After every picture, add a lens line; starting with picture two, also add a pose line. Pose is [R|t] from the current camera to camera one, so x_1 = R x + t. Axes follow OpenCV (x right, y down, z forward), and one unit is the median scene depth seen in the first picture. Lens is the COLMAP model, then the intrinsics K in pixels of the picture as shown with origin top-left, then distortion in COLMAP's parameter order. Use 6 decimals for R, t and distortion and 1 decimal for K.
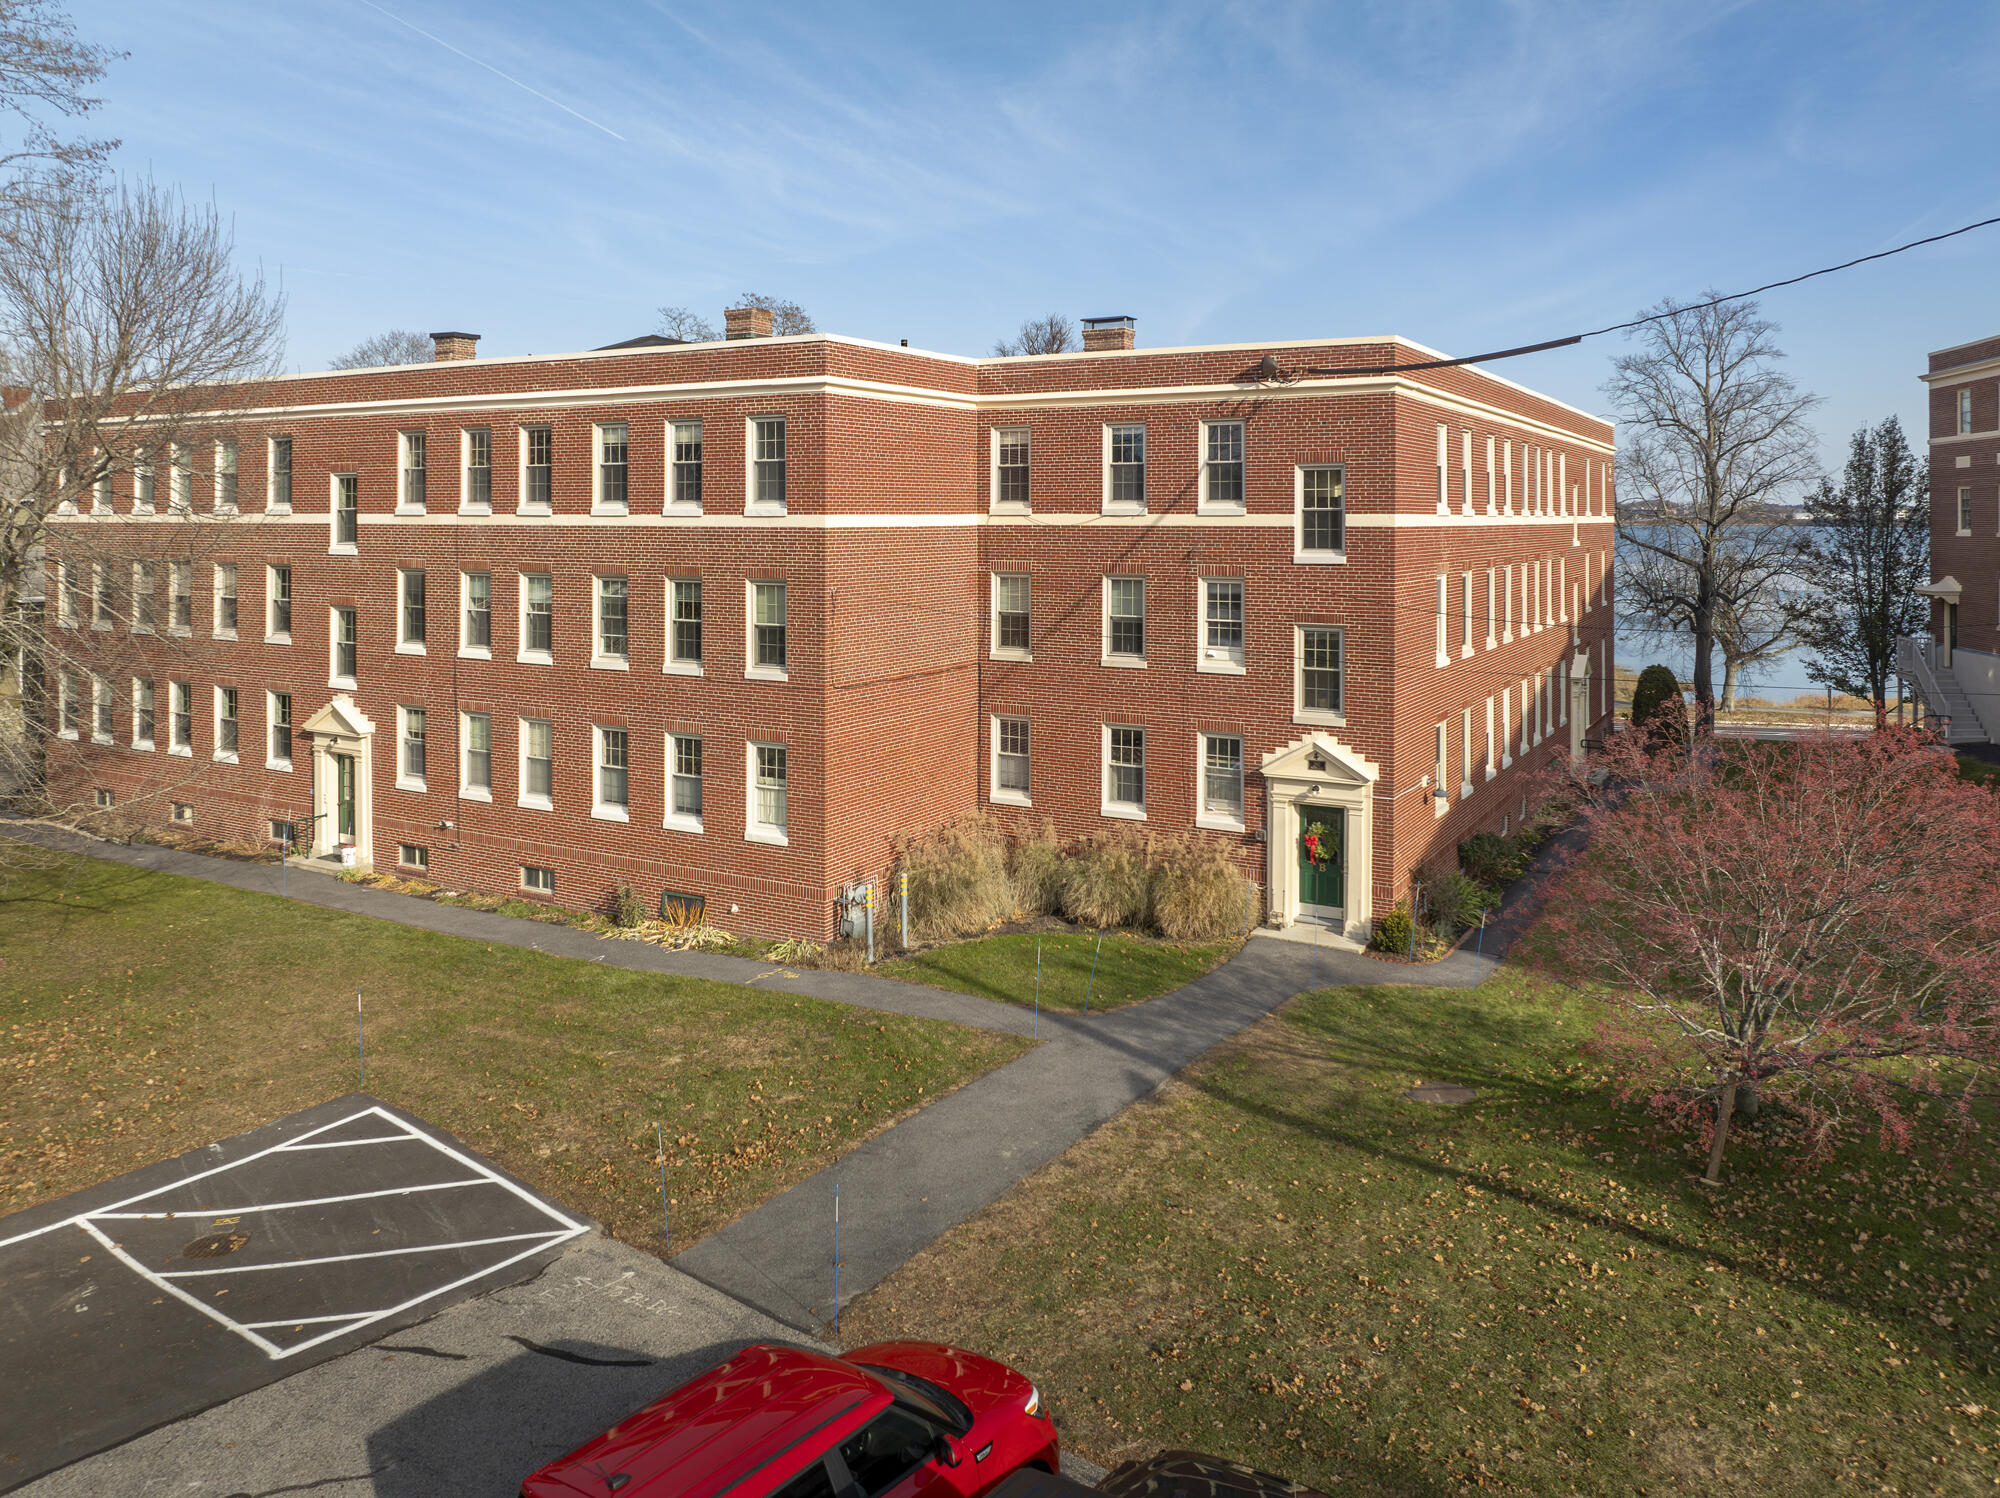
lens RADIAL K [[1448.7, 0, 1005.6], [0, 1448.7, 512.1], [0, 0, 1]] dist [-0.032529, -0.002239]
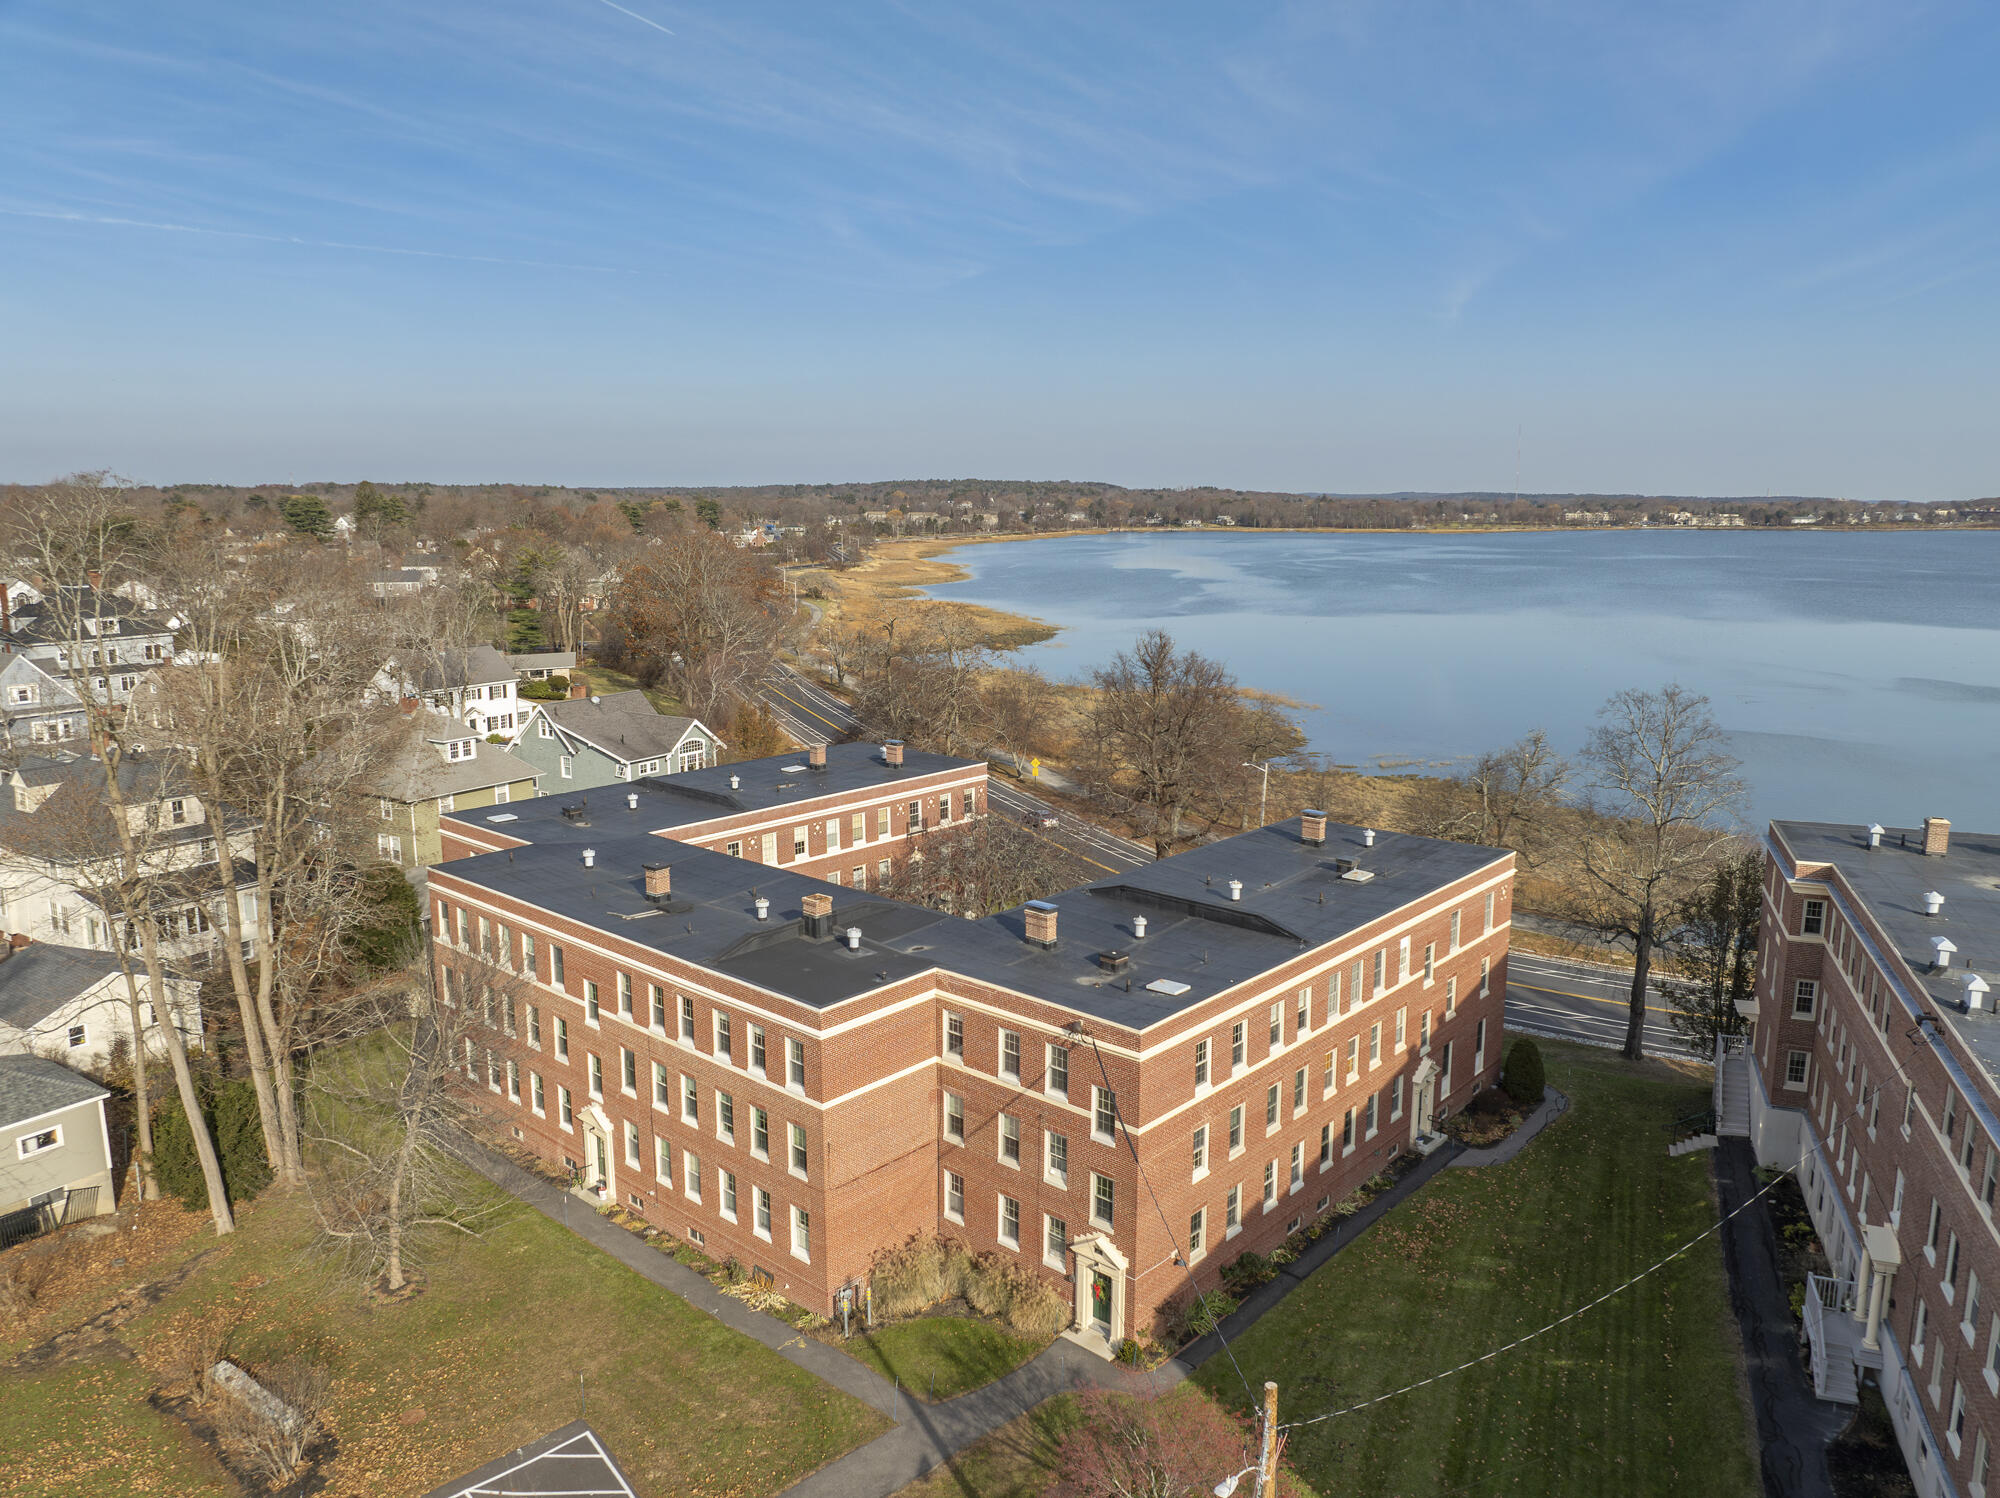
lens RADIAL K [[1402.3, 0, 1011.1], [0, 1402.3, 730.4], [0, 0, 1]] dist [-0.048129, 0.026493]
pose [[0.979284, 0.033977, -0.199619, 0.406192], [-0.000395, 0.986141, 0.165911, -0.691105], [0.202490, -0.162395, 0.965725, -0.522107]]
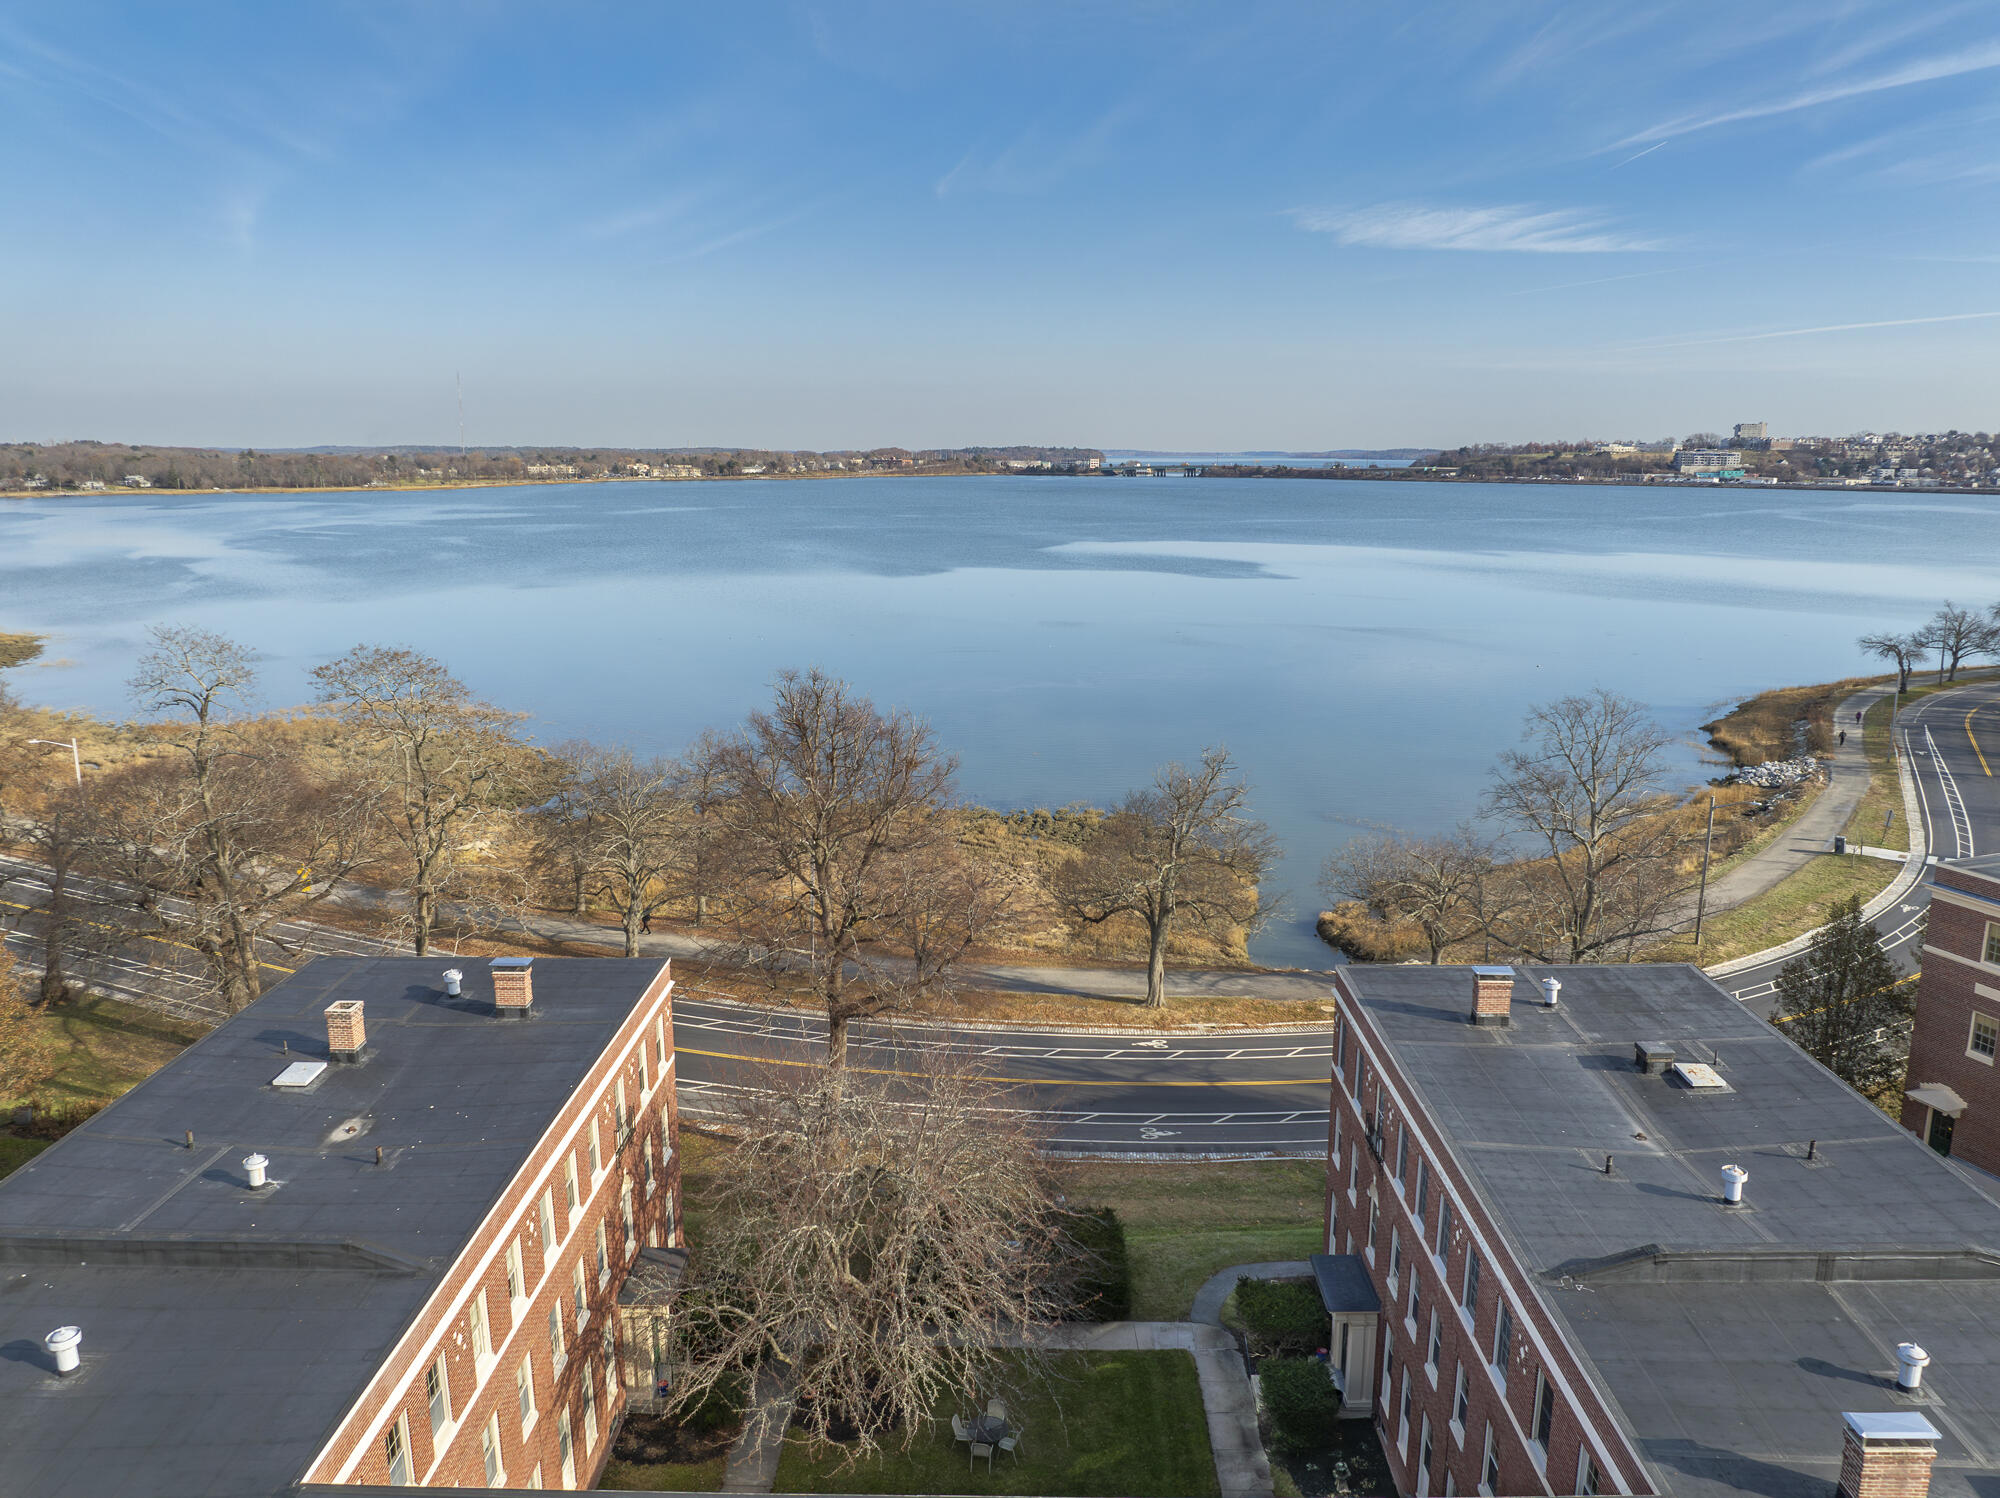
lens RADIAL K [[1444.0, 0, 1010.7], [0, 1444.0, 758.6], [0, 0, 1]] dist [-0.035866, 0.004392]
pose [[0.873947, -0.099146, 0.475801, -0.683258], [-0.003252, 0.977757, 0.209715, -0.691543], [-0.486010, -0.184827, 0.854186, 0.849361]]
